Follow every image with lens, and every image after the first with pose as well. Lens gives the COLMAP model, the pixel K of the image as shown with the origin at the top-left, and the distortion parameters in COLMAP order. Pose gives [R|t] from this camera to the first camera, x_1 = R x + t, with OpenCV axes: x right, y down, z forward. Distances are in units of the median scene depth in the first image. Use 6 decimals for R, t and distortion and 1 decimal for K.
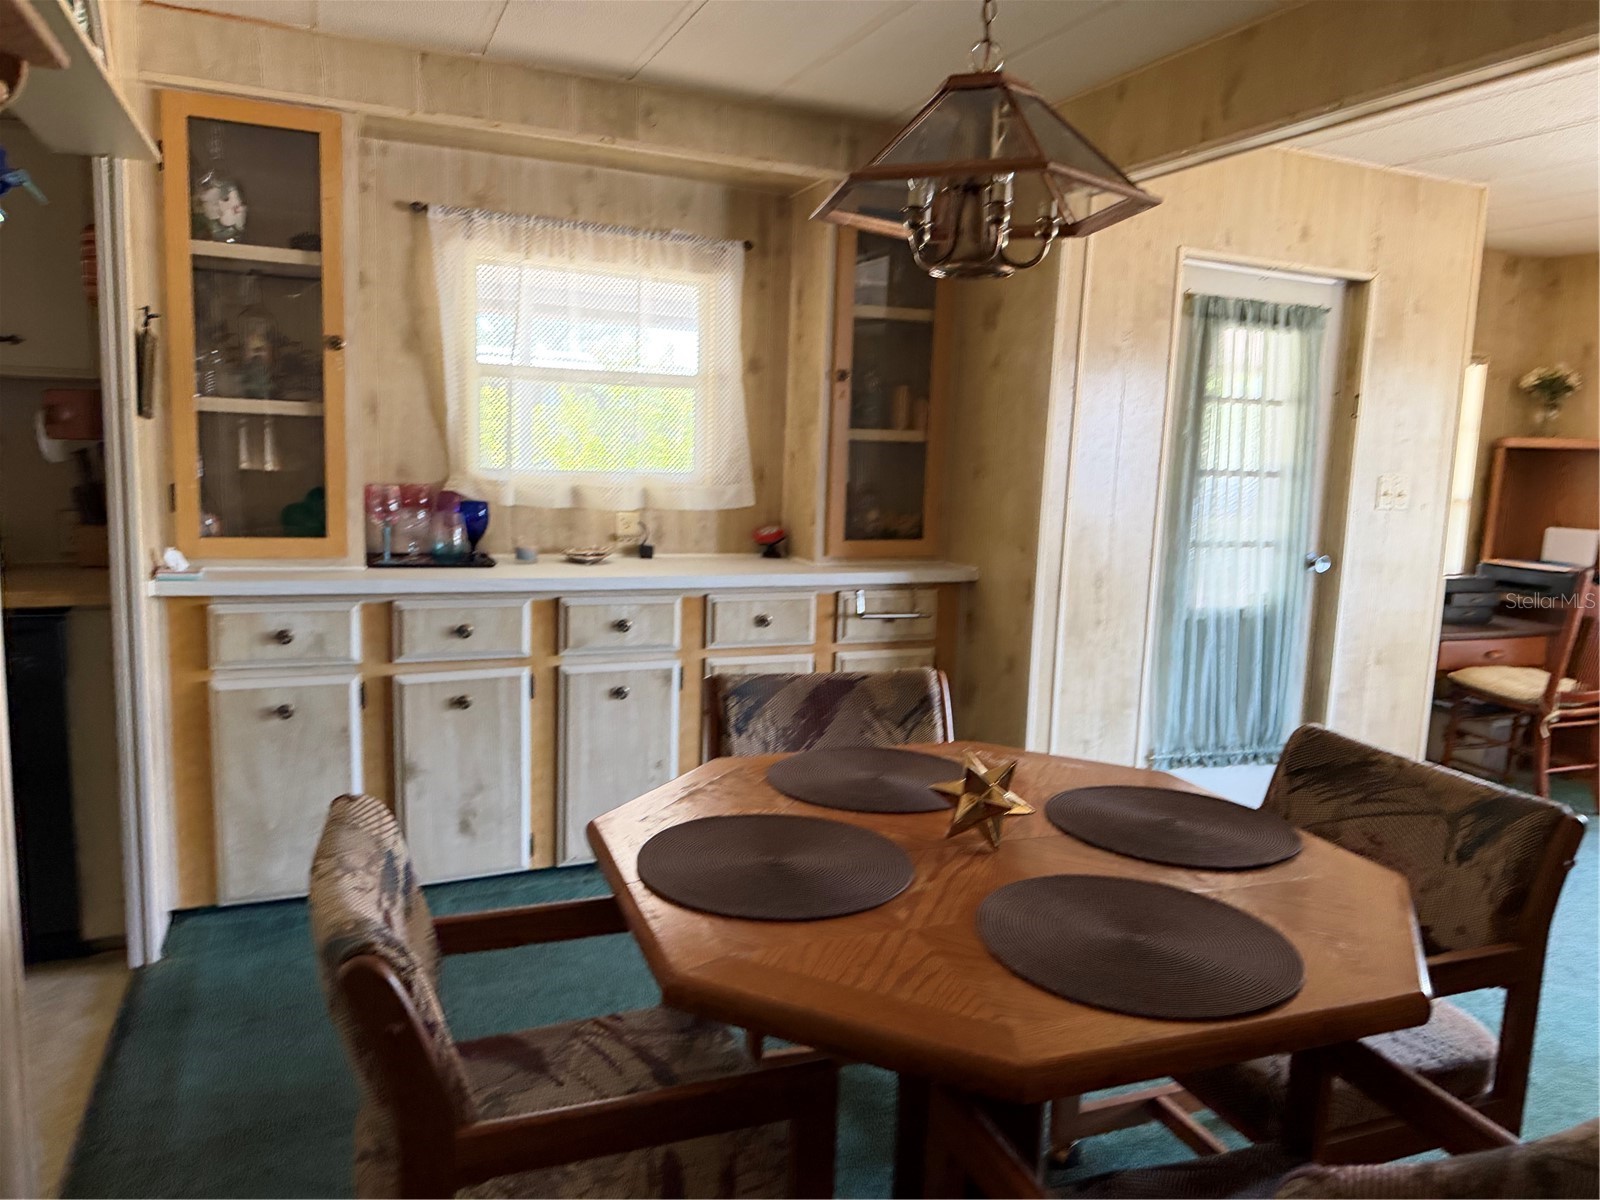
lens RADIAL K [[1146.2, 0, 825.0], [0, 1146.2, 575.2], [0, 0, 1]] dist [0.025935, -0.023483]
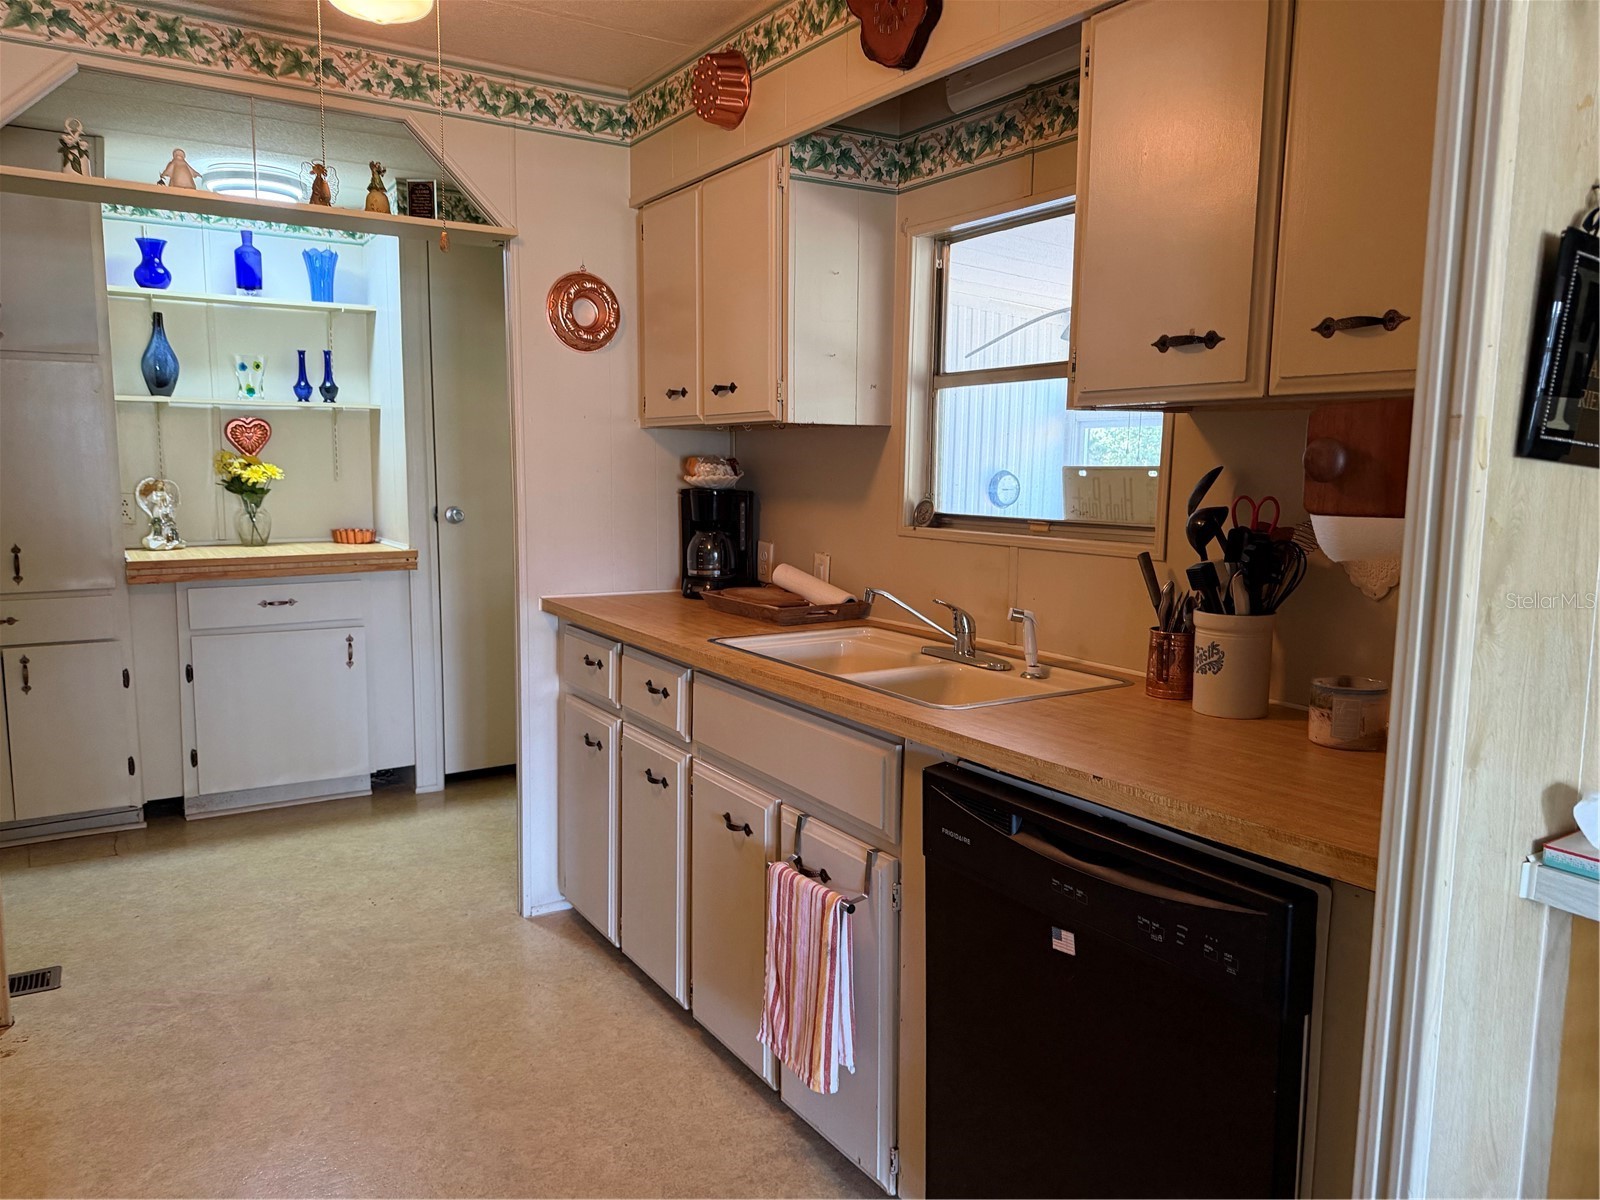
lens RADIAL K [[1146.2, 0, 790.5], [0, 1146.2, 591.8], [0, 0, 1]] dist [0.025935, -0.023483]
pose [[0.155821, 0.076754, -0.984799, -0.180083], [-0.126690, 0.990295, 0.057137, -0.065610], [0.979627, 0.115861, 0.164033, 0.543291]]
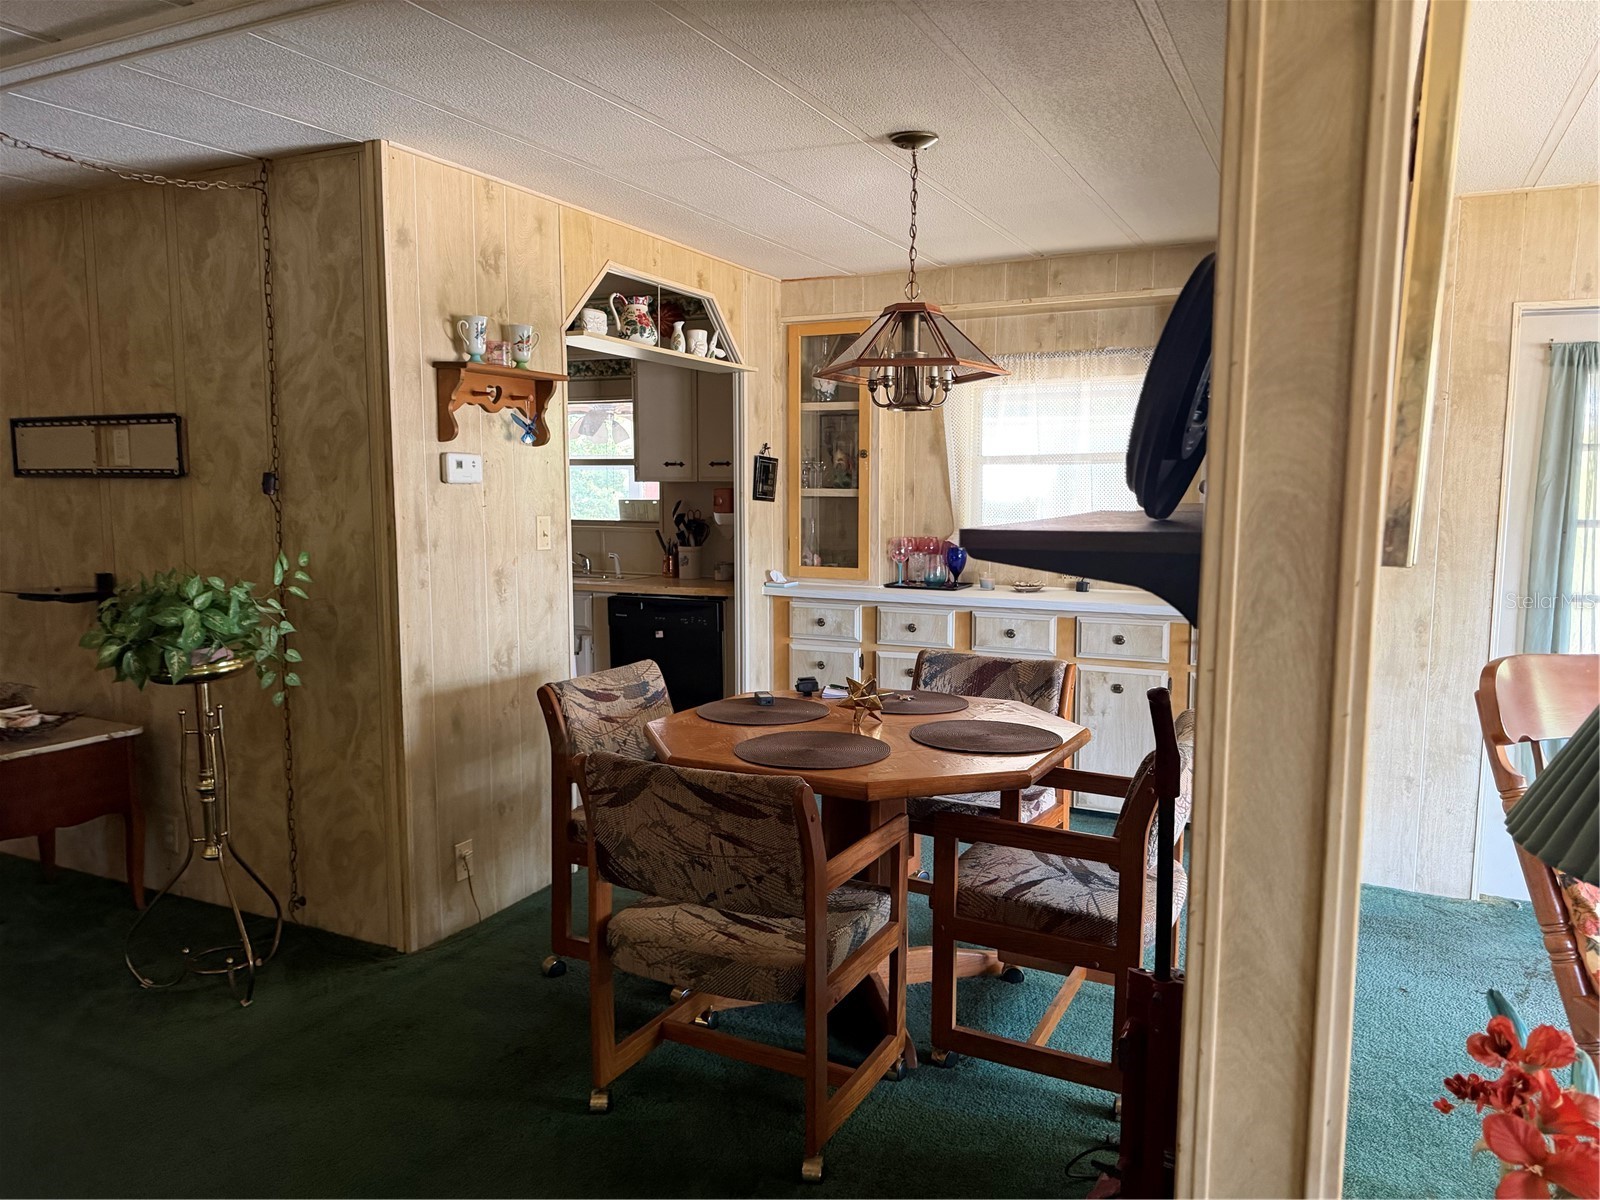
lens RADIAL K [[1146.2, 0, 800.9], [0, 1146.2, 607.9], [0, 0, 1]] dist [0.025935, -0.023483]
pose [[0.640623, 0.045263, -0.766520, 0.746778], [-0.066529, 0.997779, 0.003317, 0.024239], [0.764968, 0.048871, 0.642211, -0.133650]]
